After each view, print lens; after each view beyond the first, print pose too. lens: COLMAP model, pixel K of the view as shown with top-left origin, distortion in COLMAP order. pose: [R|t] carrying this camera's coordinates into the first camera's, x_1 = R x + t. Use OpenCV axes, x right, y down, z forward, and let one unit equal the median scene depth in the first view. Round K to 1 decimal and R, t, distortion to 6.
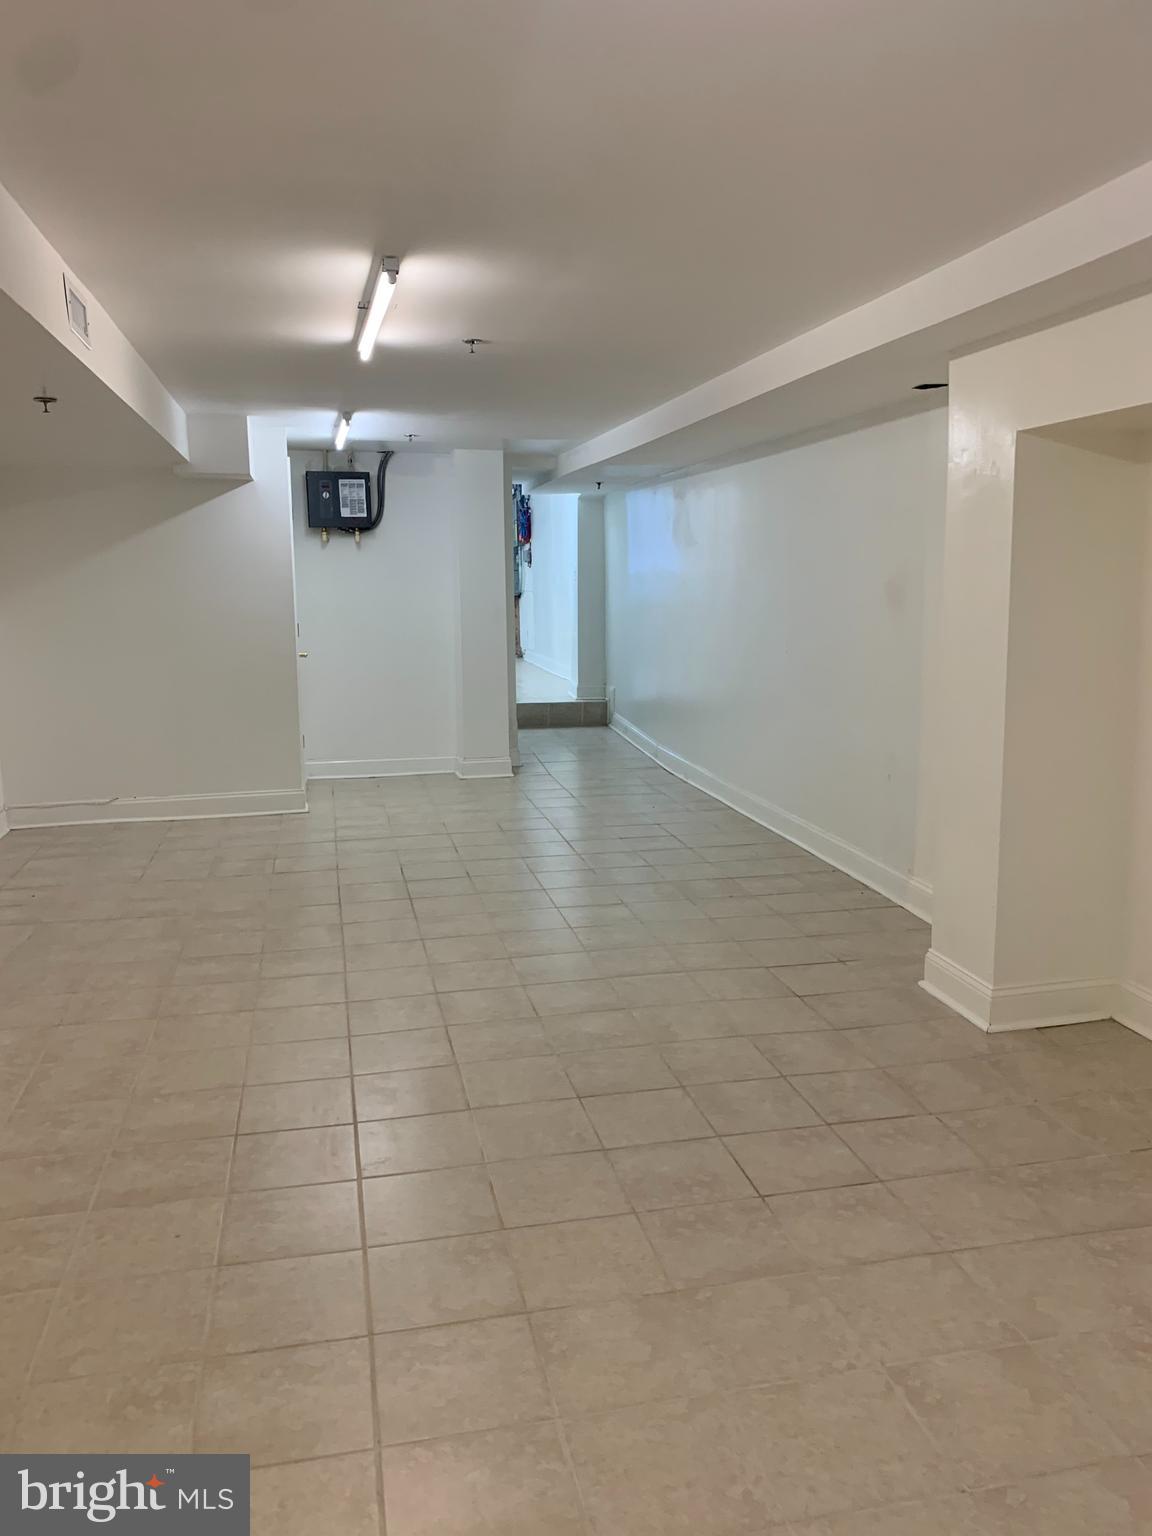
lens RADIAL K [[1223.4, 0, 576.0], [0, 1223.4, 768.0], [0, 0, 1]] dist [0.055094, -0.054151]
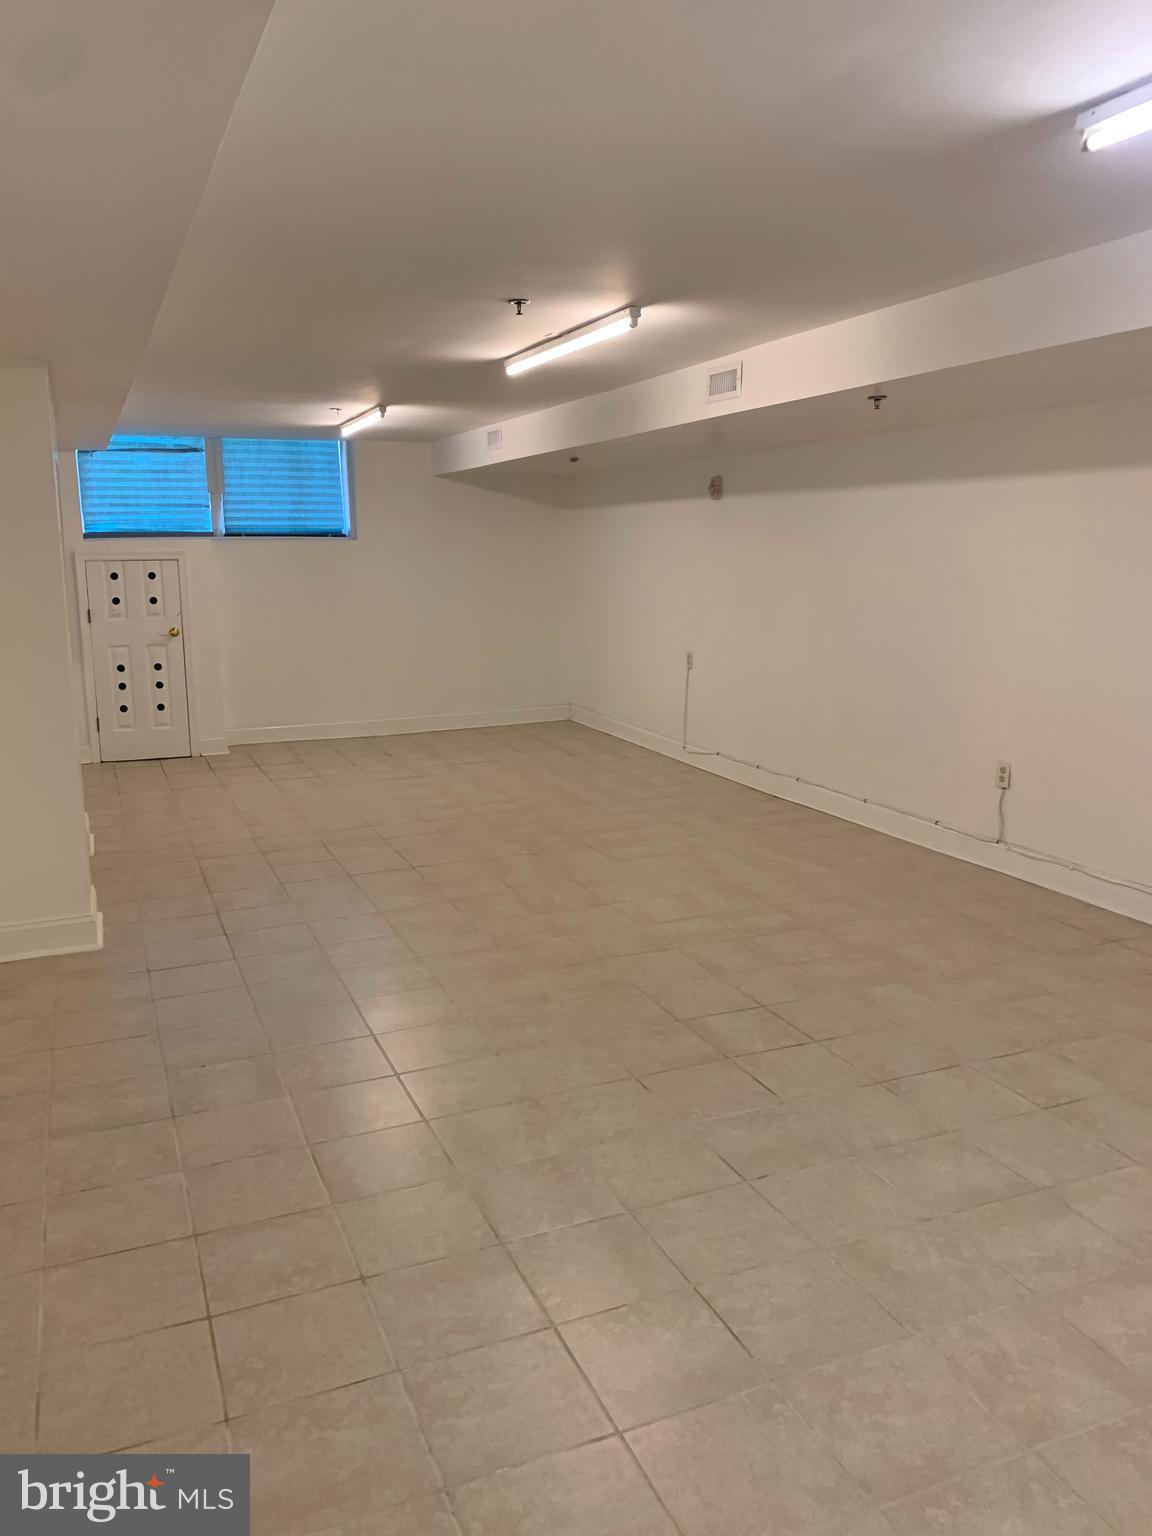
lens RADIAL K [[1223.4, 0, 576.0], [0, 1223.4, 768.0], [0, 0, 1]] dist [0.055094, -0.054151]
pose [[-0.986143, 0.043606, -0.160064, 0.031397], [-0.013782, 0.939968, 0.340984, -0.294282], [0.165324, 0.338465, -0.926342, 1.728243]]
